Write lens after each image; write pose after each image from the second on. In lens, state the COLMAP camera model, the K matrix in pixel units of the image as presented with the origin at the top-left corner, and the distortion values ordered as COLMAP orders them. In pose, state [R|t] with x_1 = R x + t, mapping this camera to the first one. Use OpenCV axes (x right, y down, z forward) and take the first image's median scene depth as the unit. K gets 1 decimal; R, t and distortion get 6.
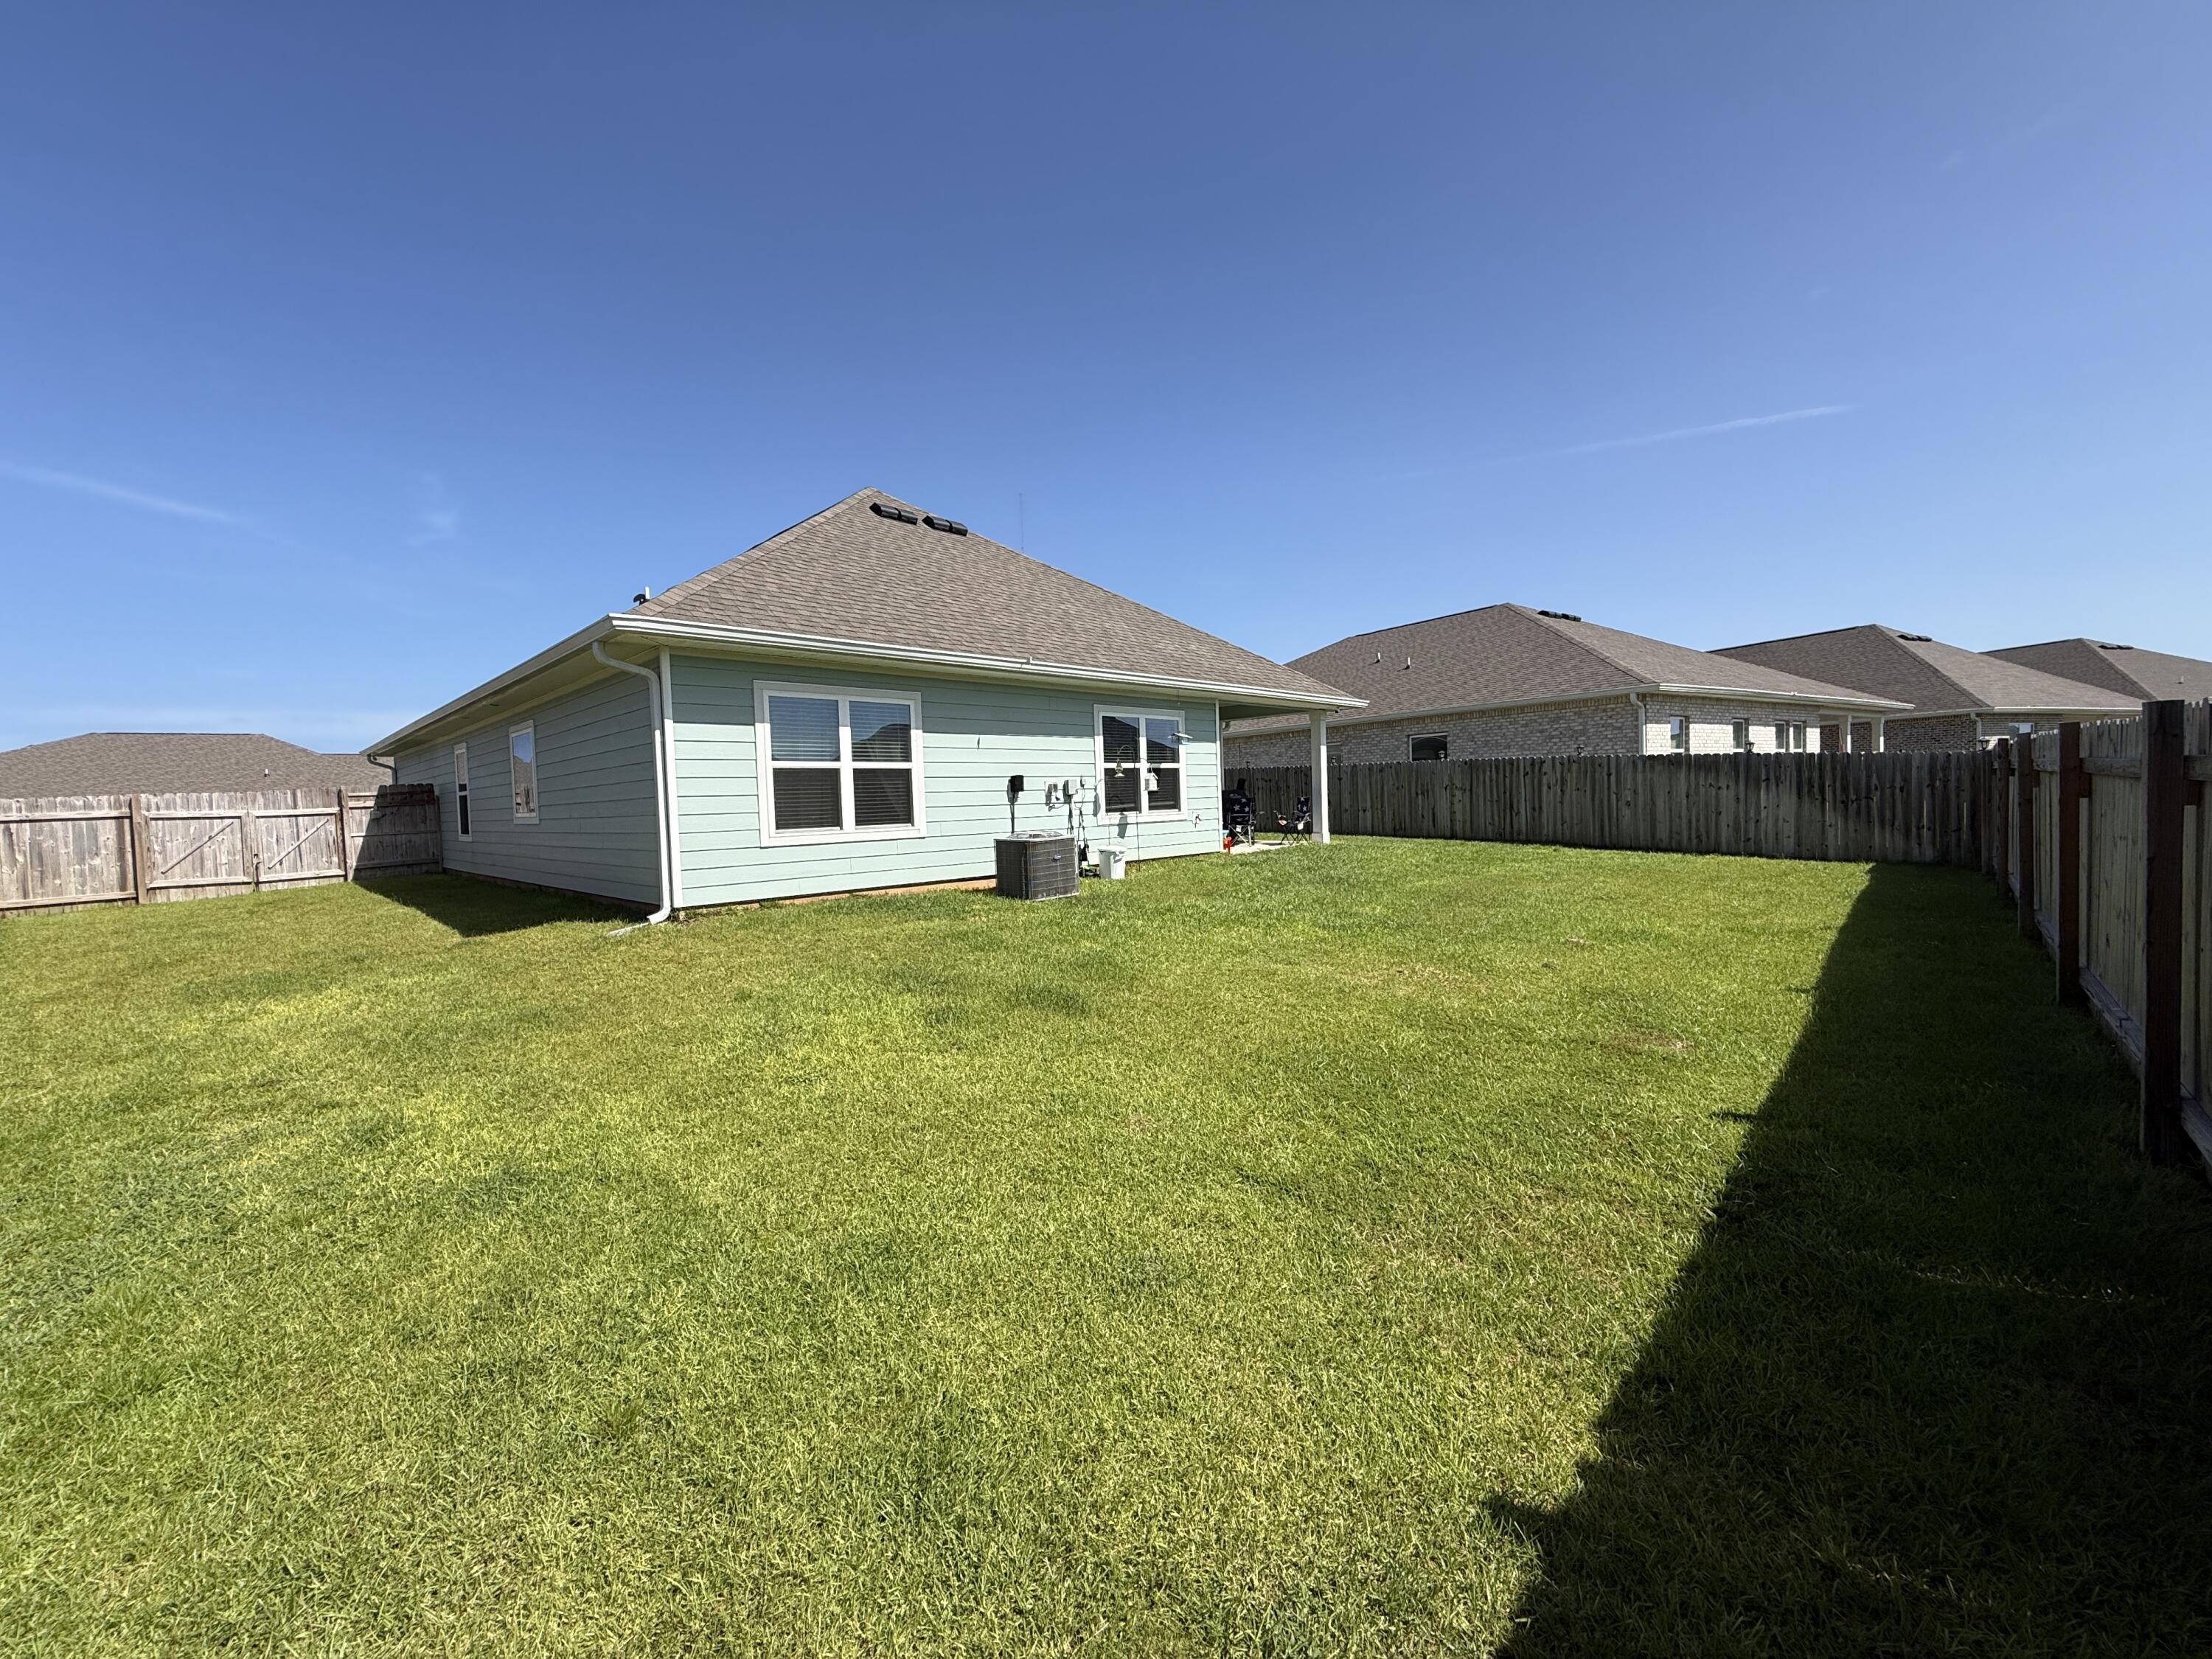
lens RADIAL K [[876.2, 0, 1083.8], [0, 876.2, 838.4], [0, 0, 1]] dist [-0.000922, 0.000043]
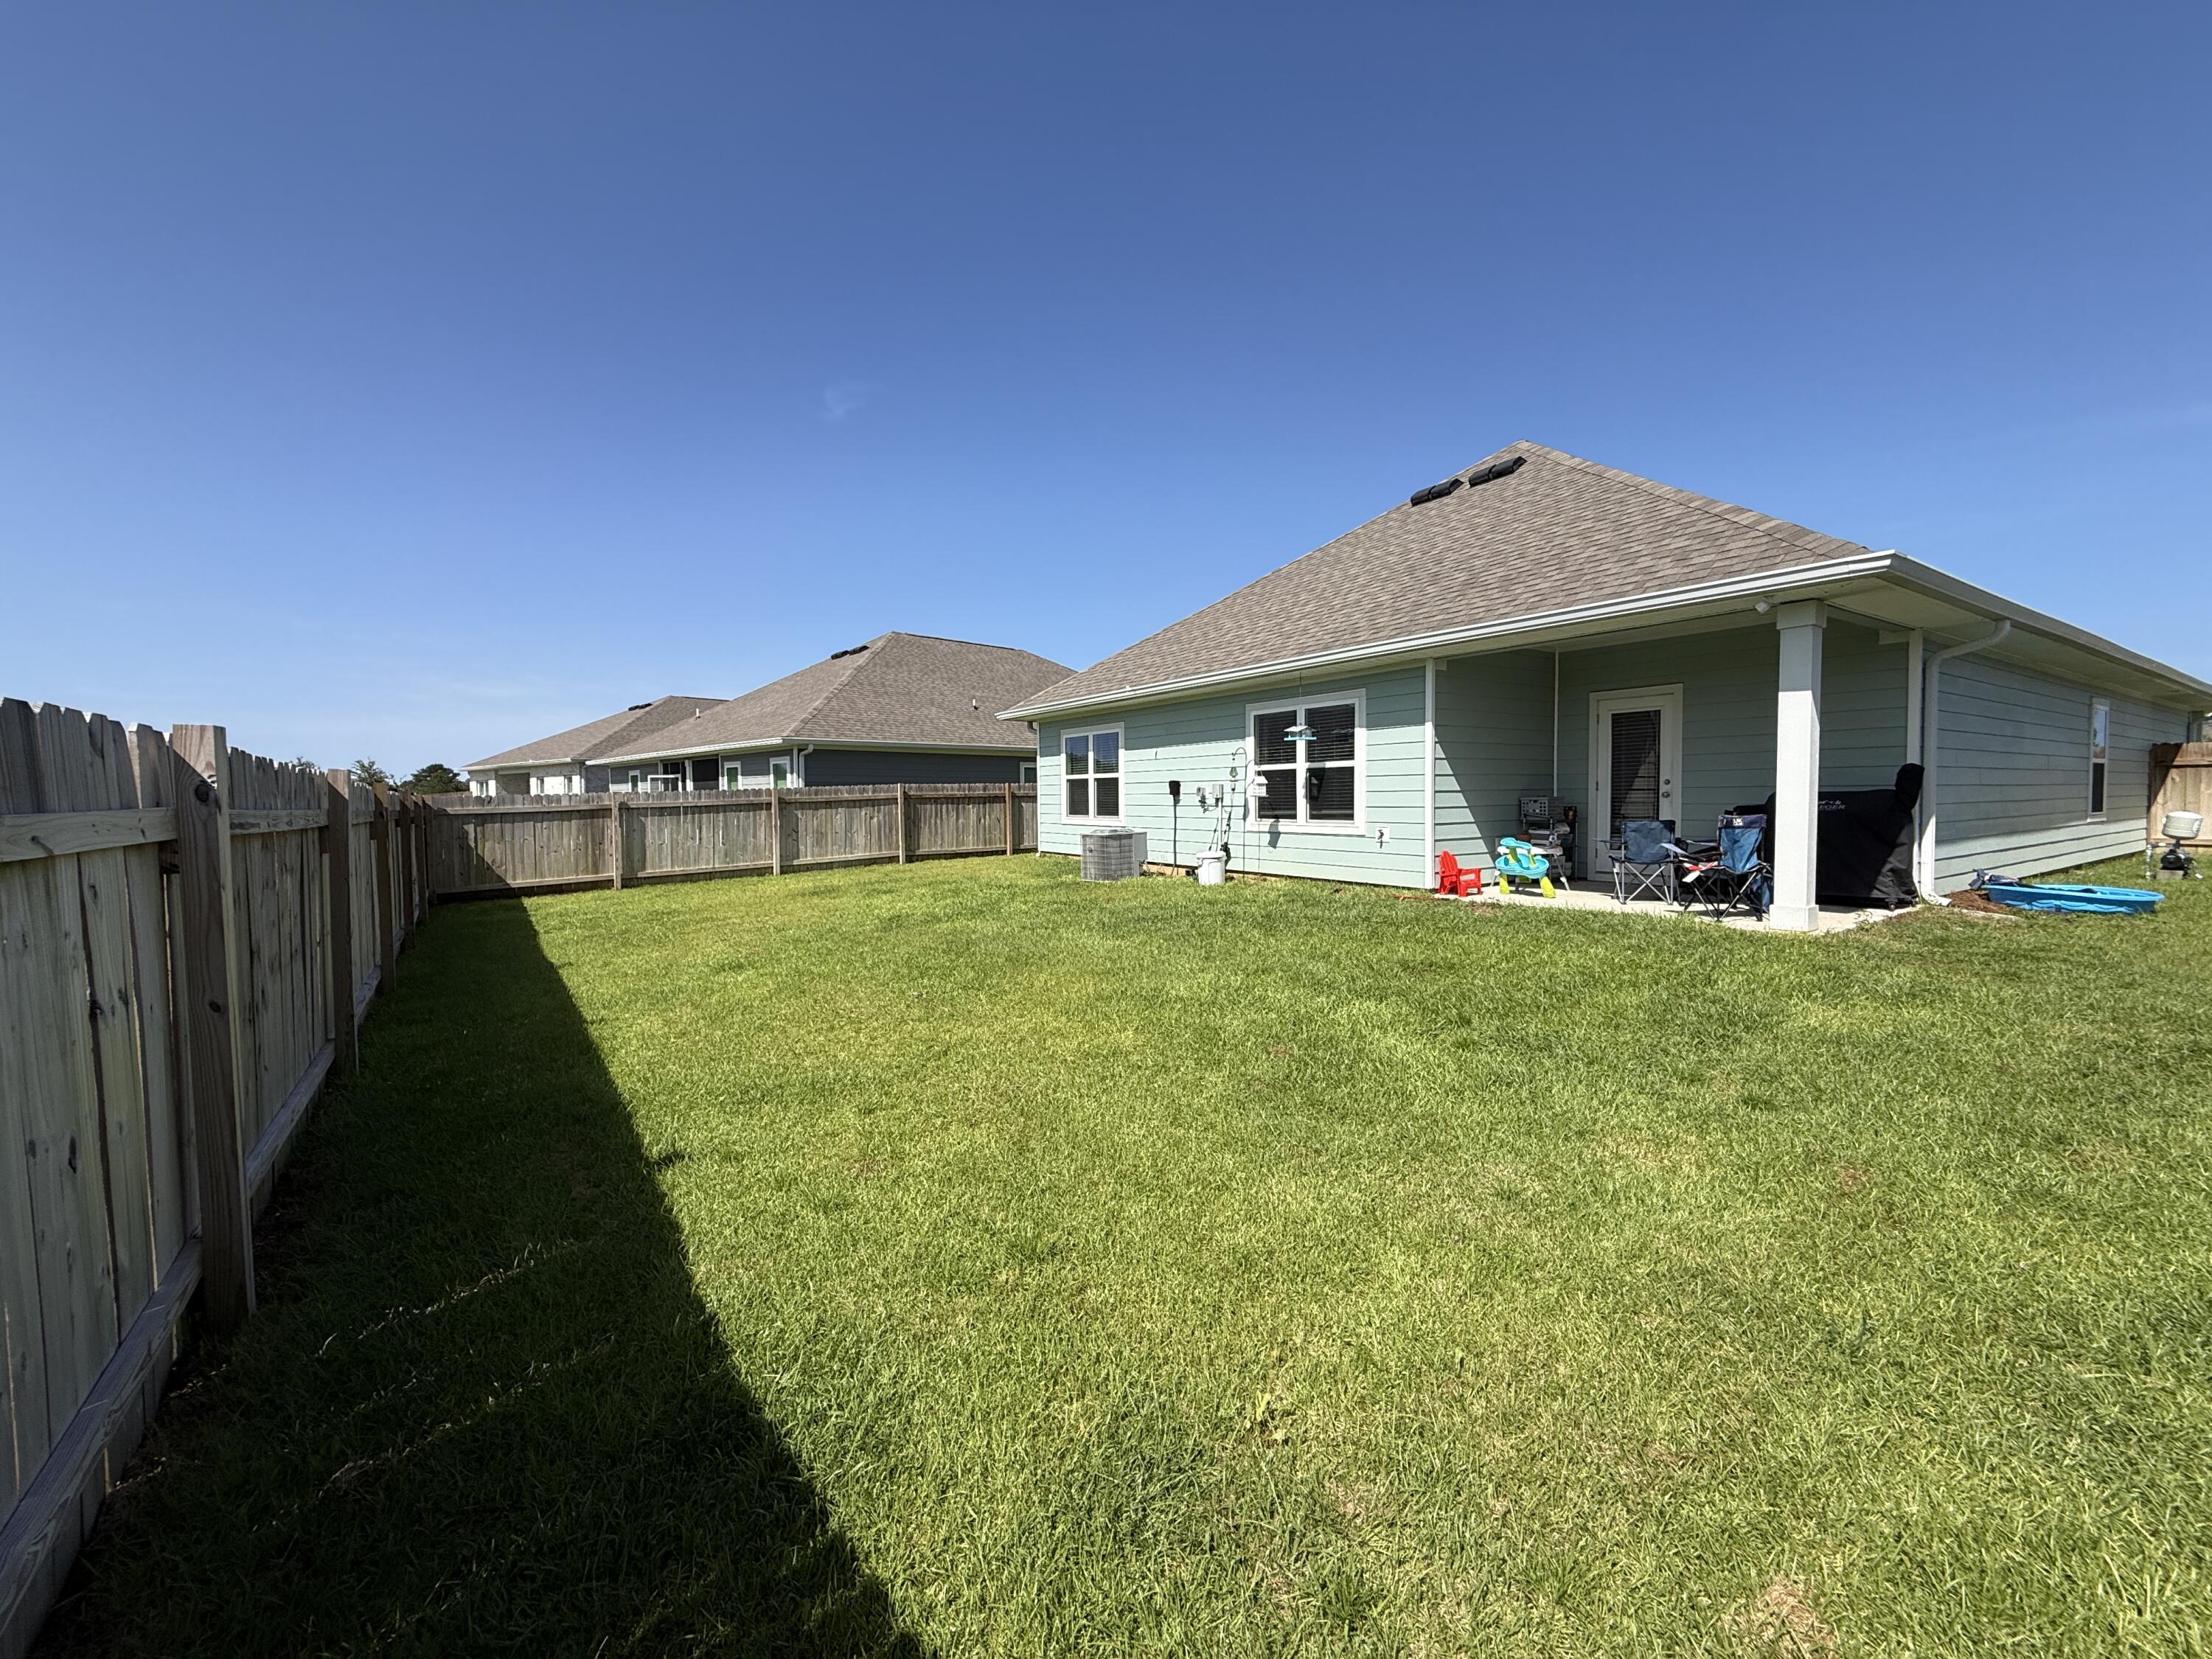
lens RADIAL K [[876.2, 0, 1095.6], [0, 876.2, 832.9], [0, 0, 1]] dist [-0.000922, 0.000043]
pose [[-0.179807, 0.074742, -0.980858, 0.969229], [-0.028079, 0.996313, 0.081067, -0.084383], [0.983301, 0.042118, -0.177045, 0.990531]]
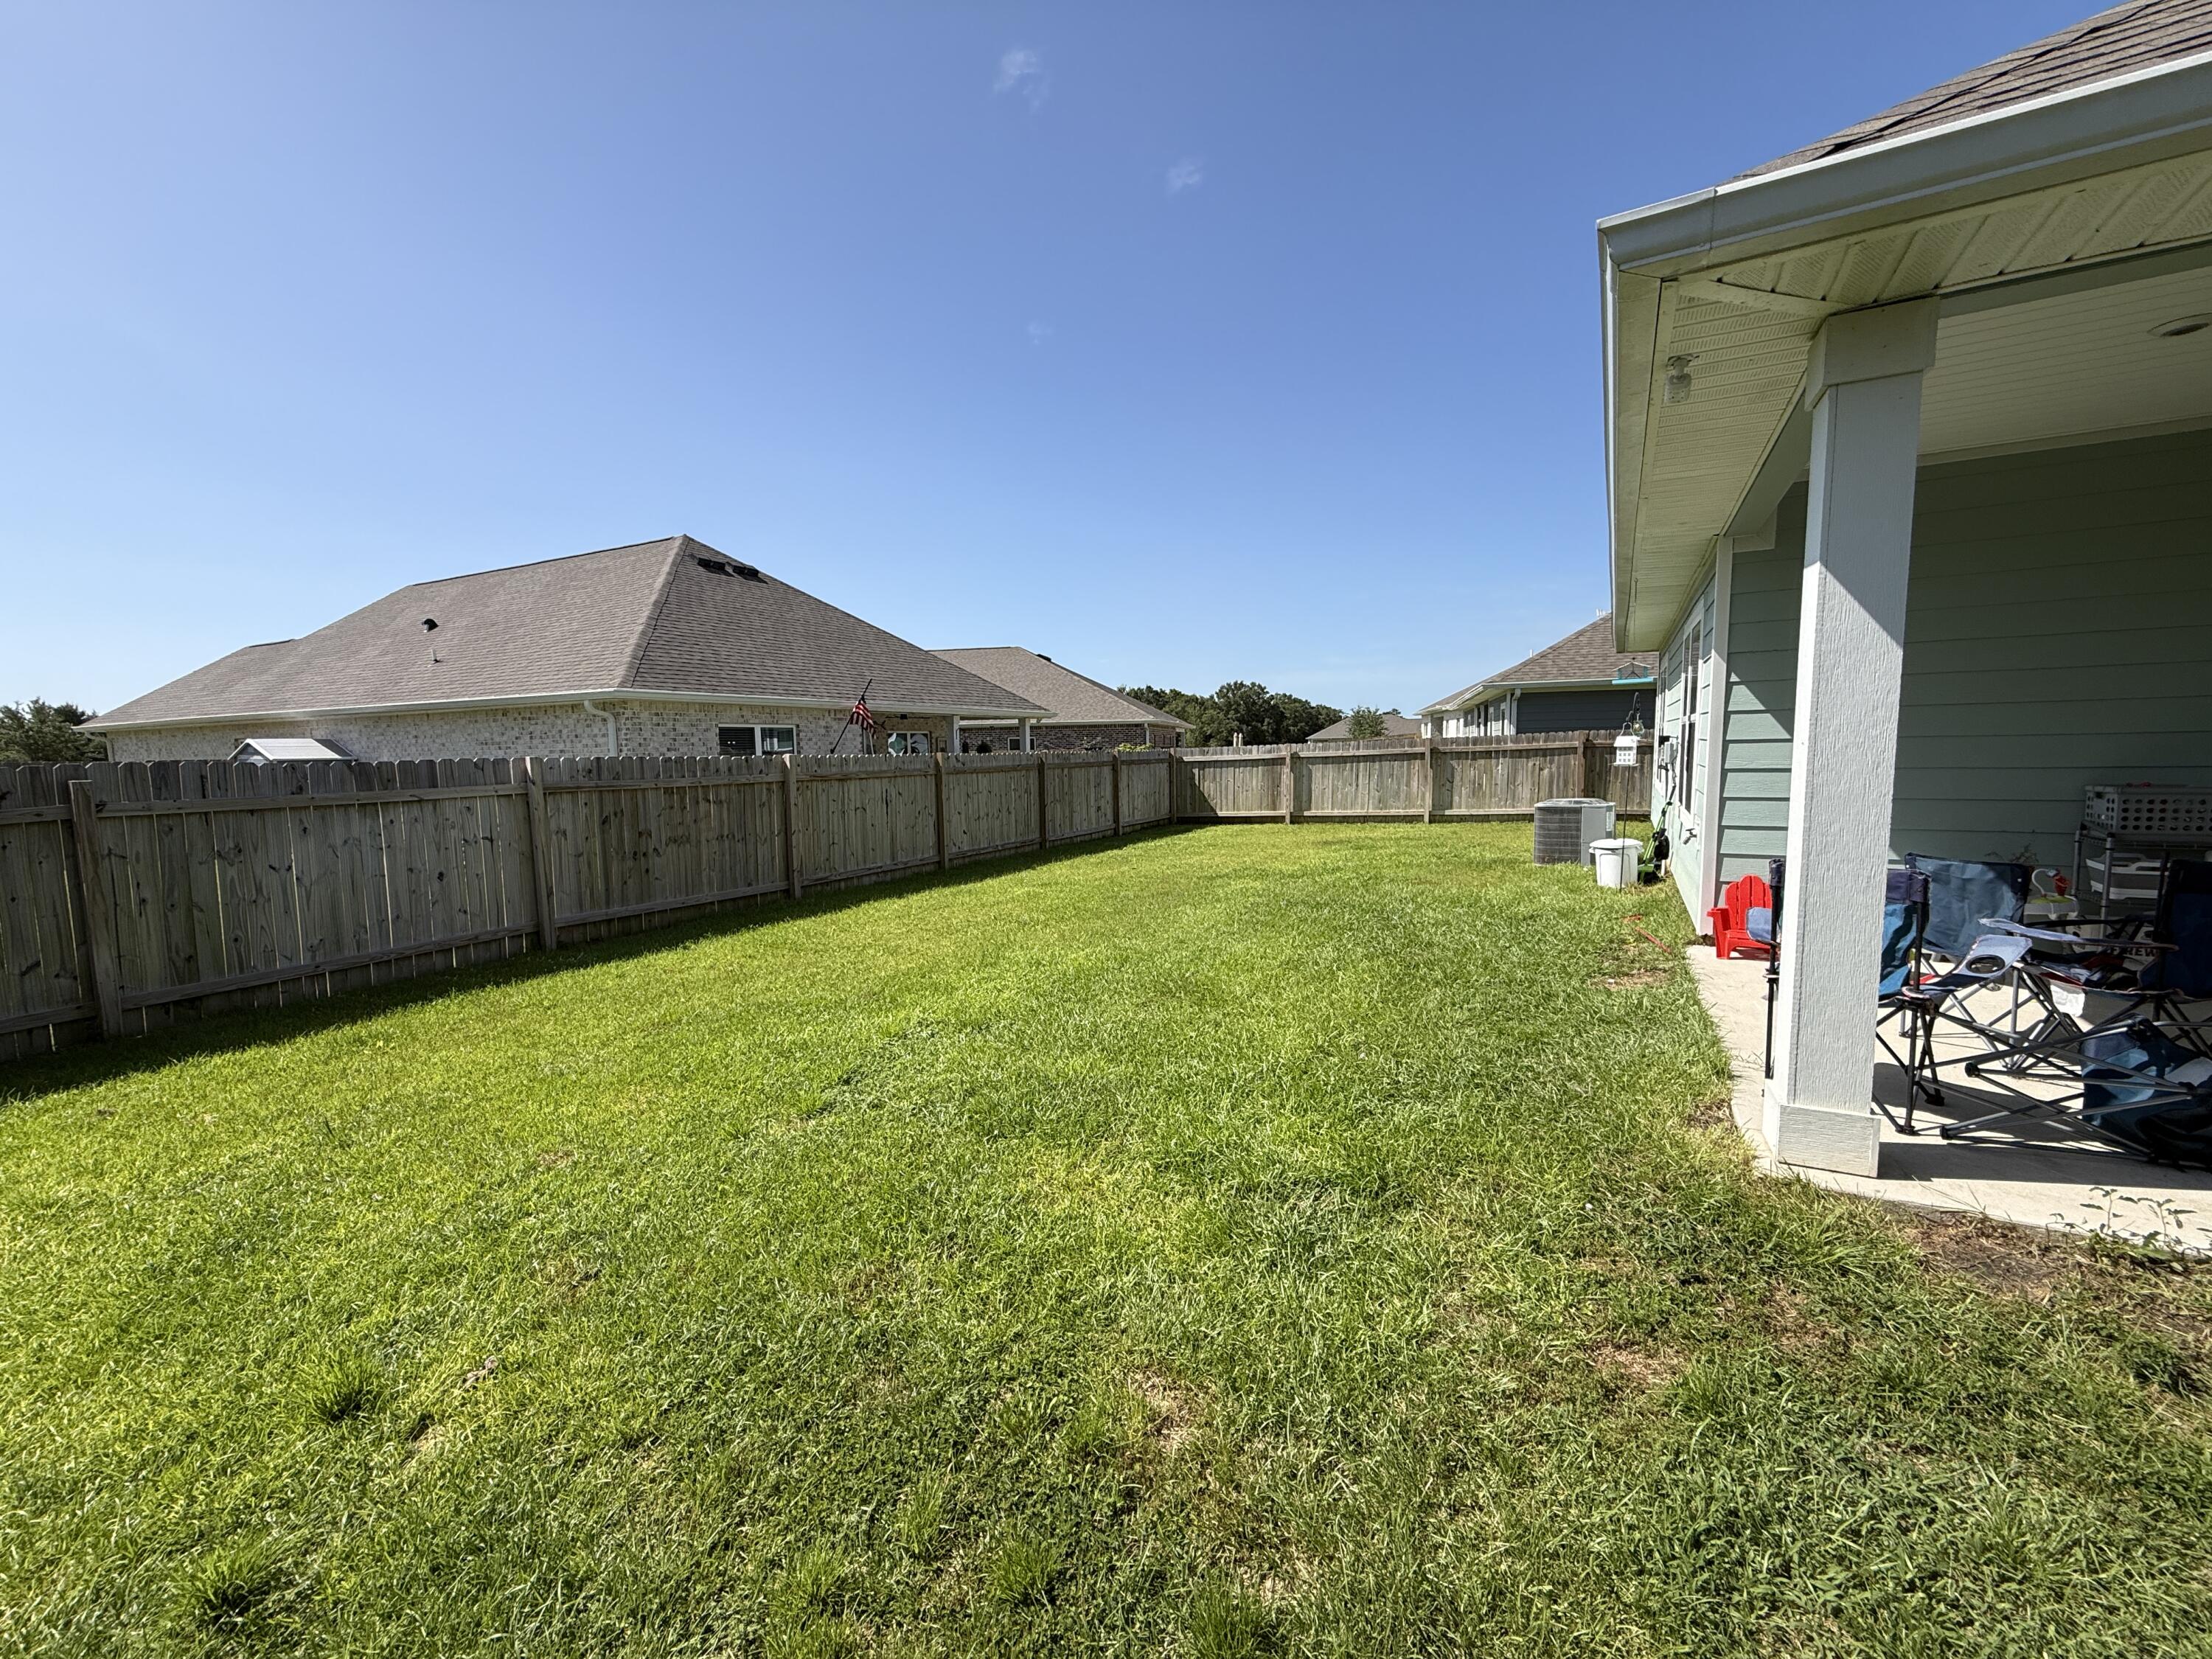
lens RADIAL K [[876.2, 0, 1113.6], [0, 876.2, 825.1], [0, 0, 1]] dist [-0.000922, 0.000043]
pose [[-0.956742, 0.075240, -0.281041, 0.600462], [0.035634, 0.989013, 0.143469, -0.108501], [0.288748, 0.127248, -0.948911, 1.419488]]
